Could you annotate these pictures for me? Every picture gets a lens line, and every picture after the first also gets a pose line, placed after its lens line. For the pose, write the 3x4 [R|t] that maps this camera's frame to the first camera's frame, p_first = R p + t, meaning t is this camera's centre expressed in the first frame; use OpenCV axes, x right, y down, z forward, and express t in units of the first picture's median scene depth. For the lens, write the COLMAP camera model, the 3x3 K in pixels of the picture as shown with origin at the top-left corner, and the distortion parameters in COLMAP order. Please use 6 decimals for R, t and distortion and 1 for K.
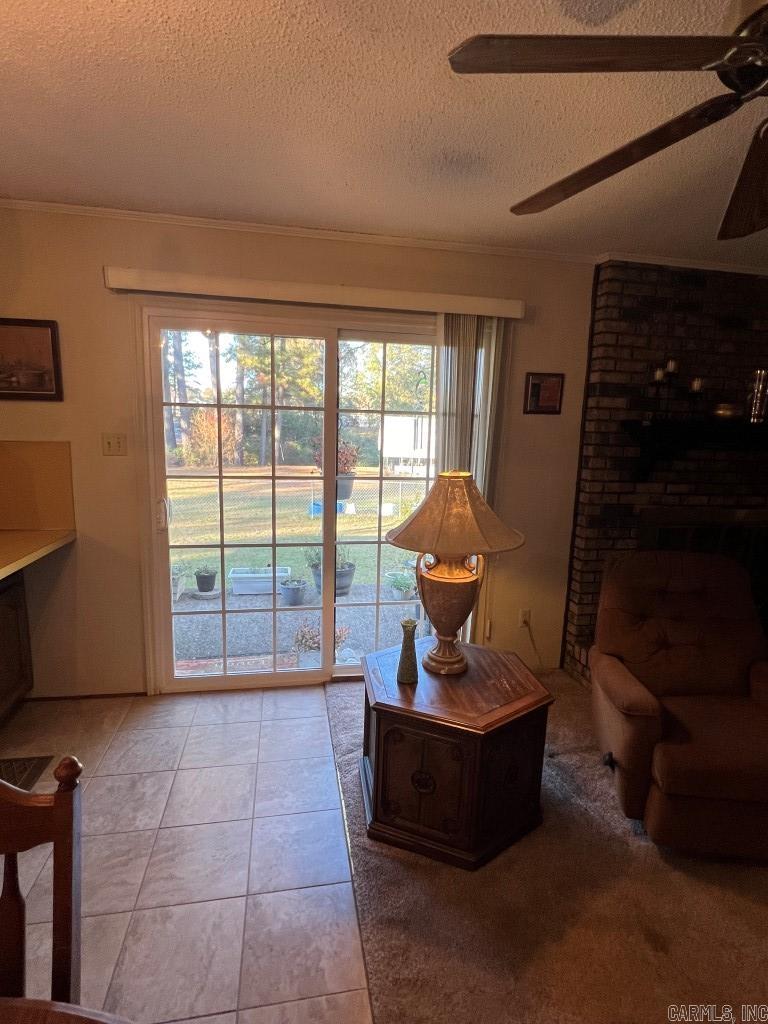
lens RADIAL K [[522.5, 0, 384.0], [0, 522.5, 512.0], [0, 0, 1]] dist [-0.002365, 0.000330]
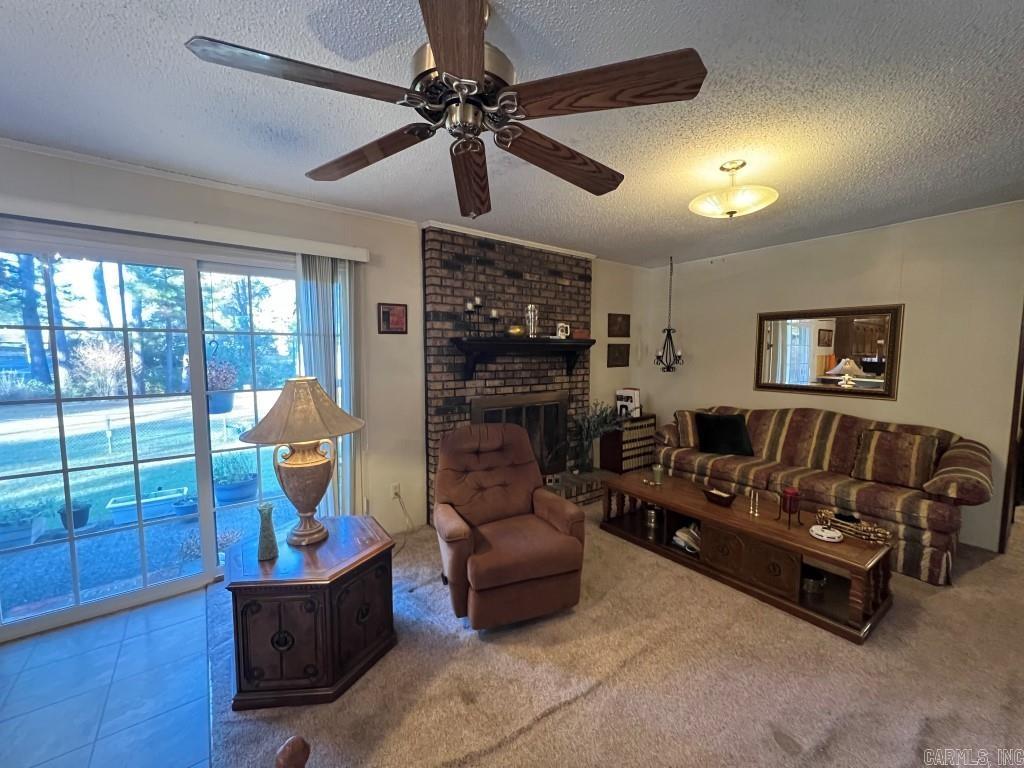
lens RADIAL K [[410.4, 0, 511.4], [0, 410.4, 387.4], [0, 0, 1]] dist [0.001036, 0.000175]
pose [[0.894081, -0.068164, 0.442687, 0.104814], [0.100765, 0.993627, -0.050517, 0.033200], [-0.436423, 0.089774, 0.895252, -0.060850]]
